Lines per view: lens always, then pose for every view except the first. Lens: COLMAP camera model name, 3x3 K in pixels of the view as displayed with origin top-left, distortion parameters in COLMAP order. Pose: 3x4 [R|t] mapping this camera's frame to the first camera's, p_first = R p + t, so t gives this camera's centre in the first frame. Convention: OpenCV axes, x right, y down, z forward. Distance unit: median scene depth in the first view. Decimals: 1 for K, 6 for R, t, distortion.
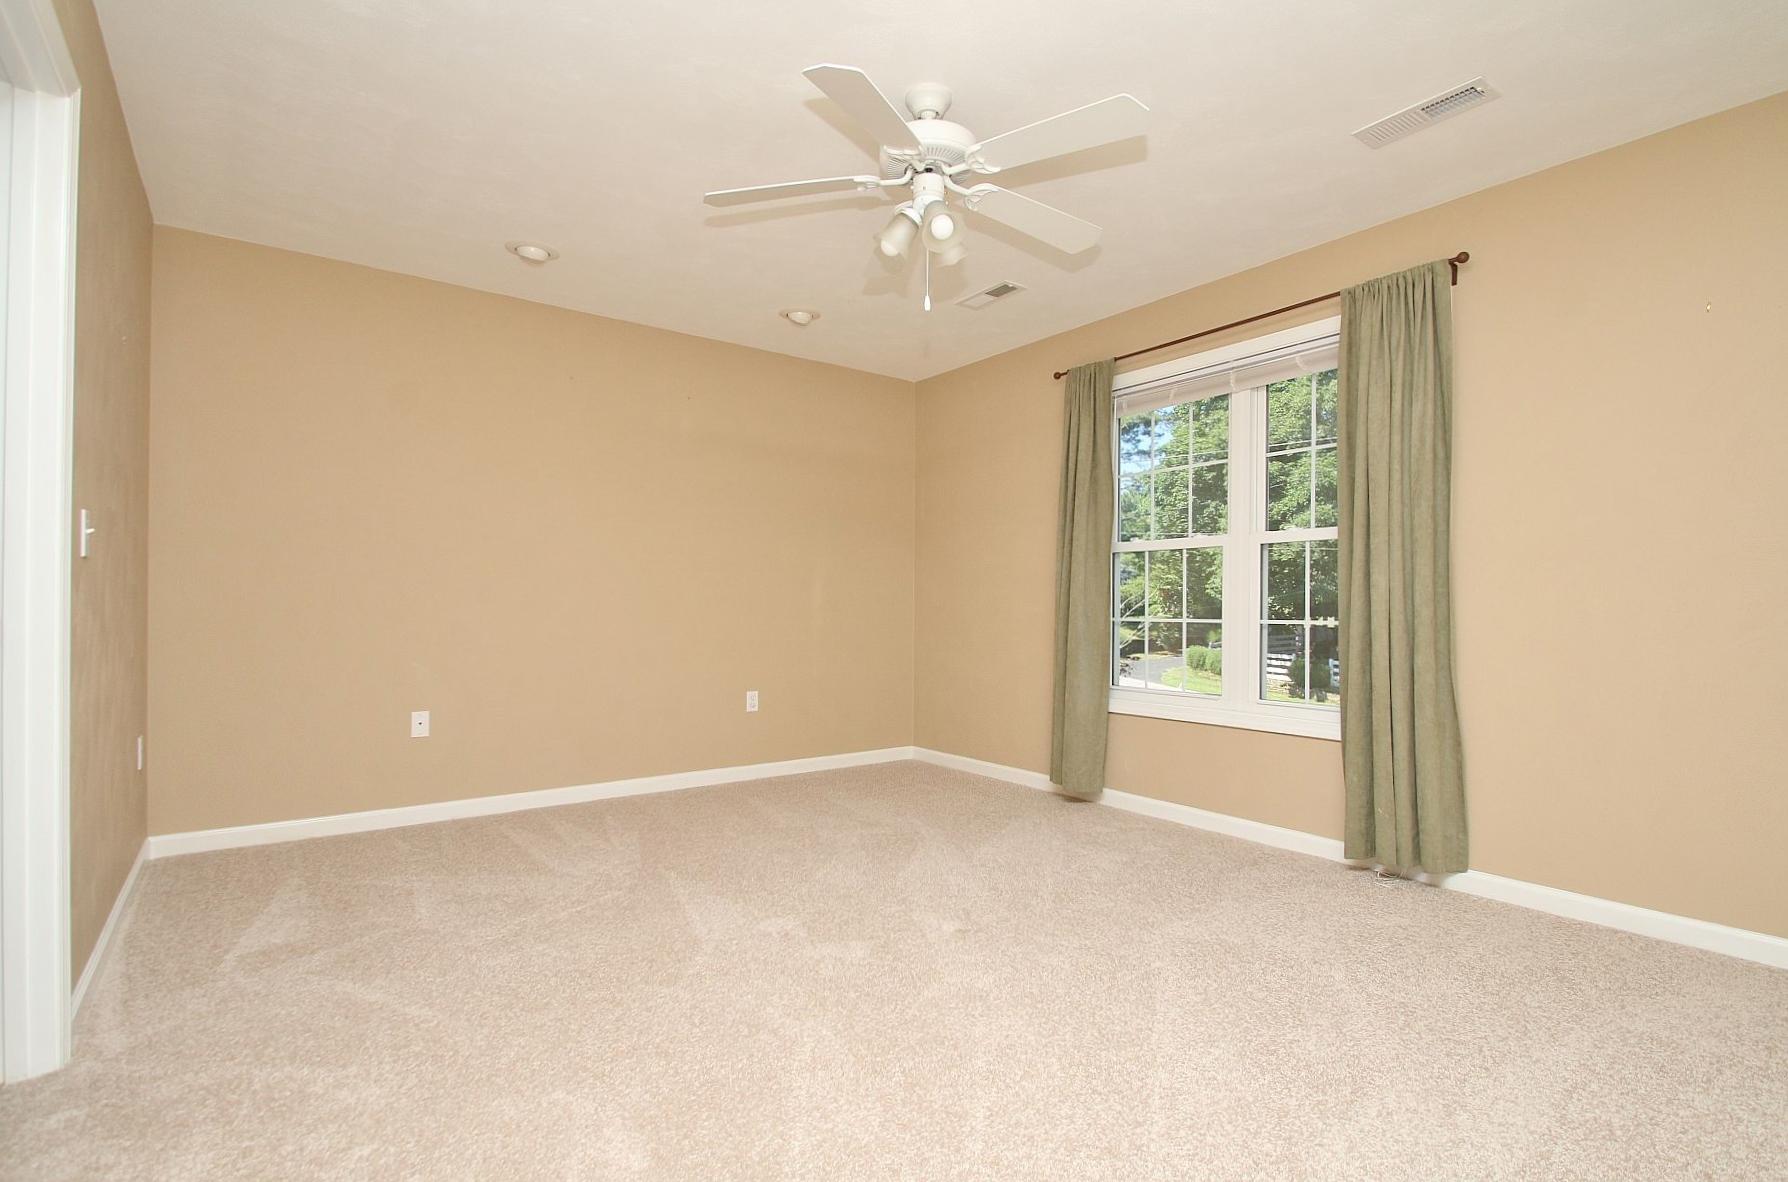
lens RADIAL K [[834.5, 0, 897.3], [0, 834.5, 599.0], [0, 0, 1]] dist [0.001247, -0.000174]
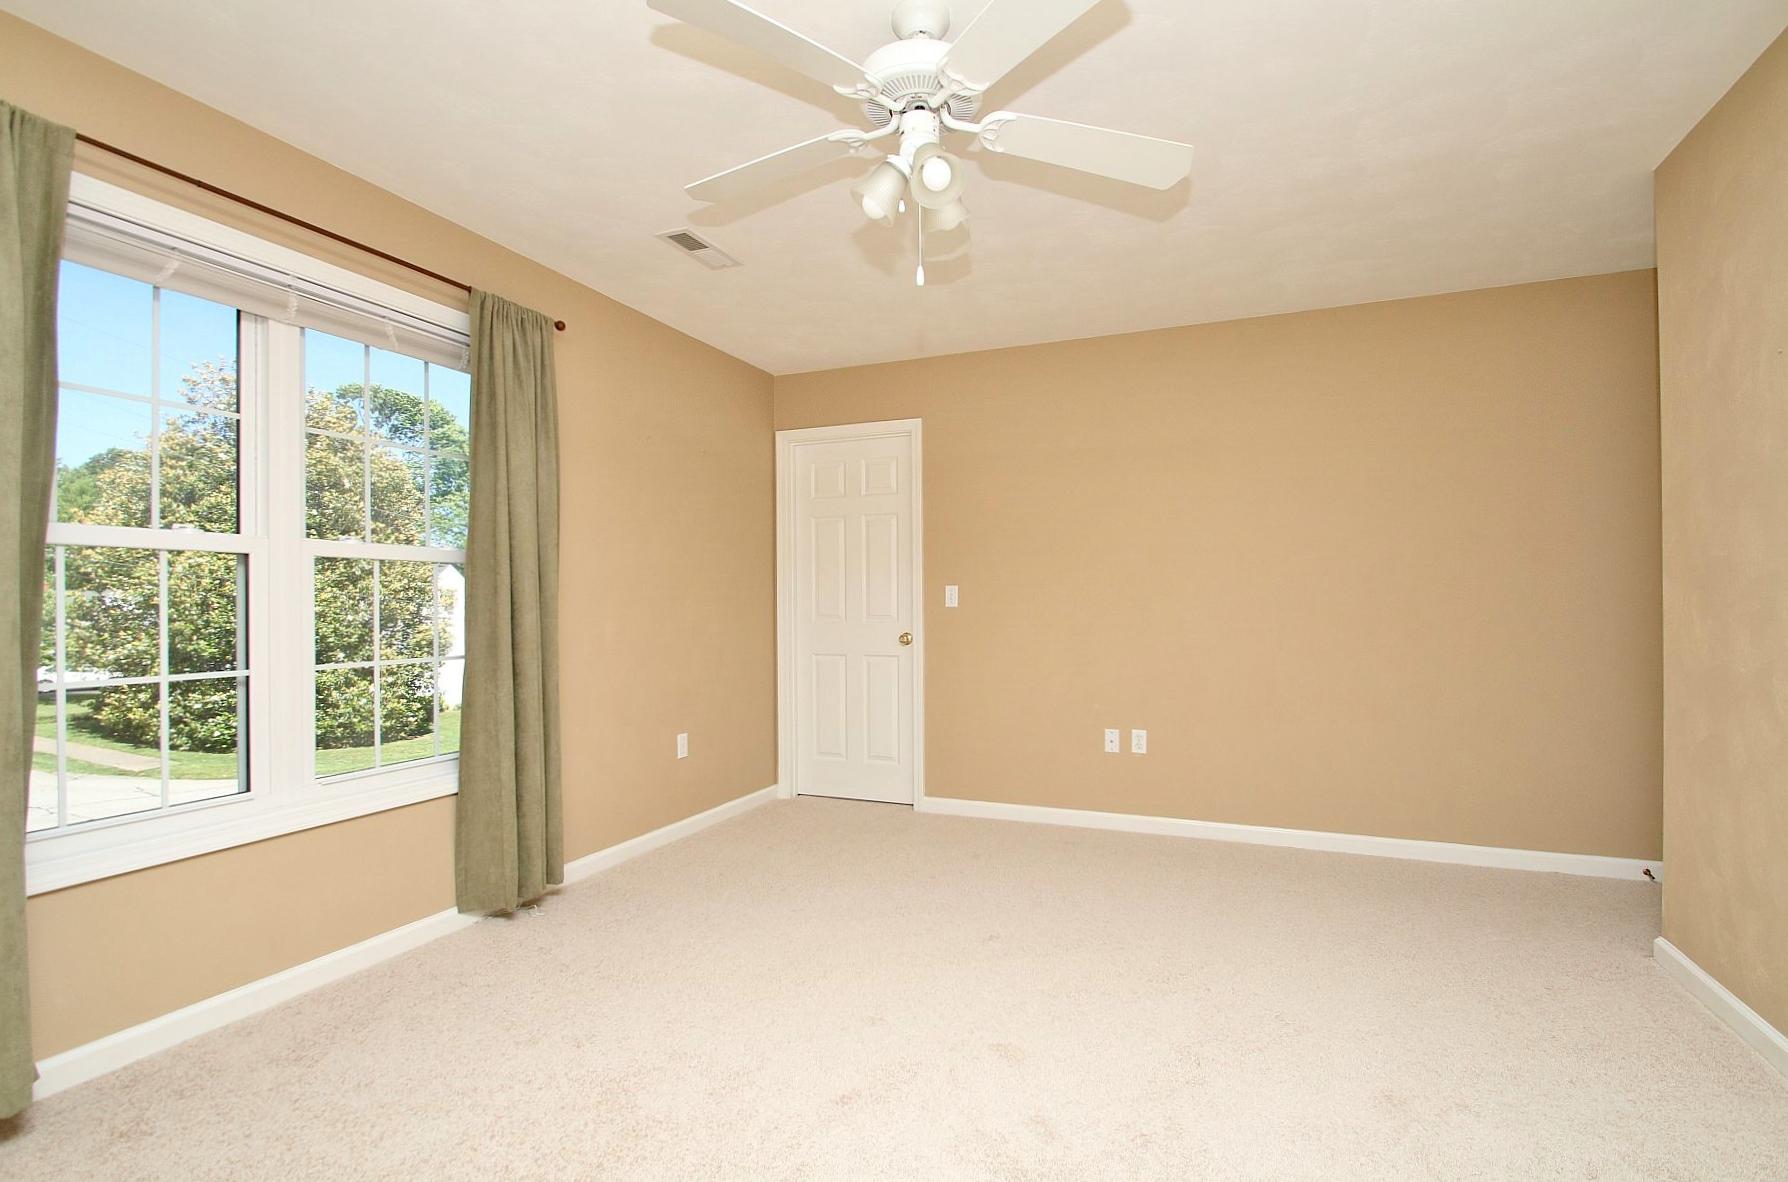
lens RADIAL K [[834.5, 0, 897.3], [0, 834.5, 599.0], [0, 0, 1]] dist [0.001247, -0.000174]
pose [[-0.493530, 0.001419, 0.869727, -0.465286], [-0.005802, 0.999971, -0.004924, -0.033410], [-0.869709, -0.007476, -0.493508, 1.028214]]
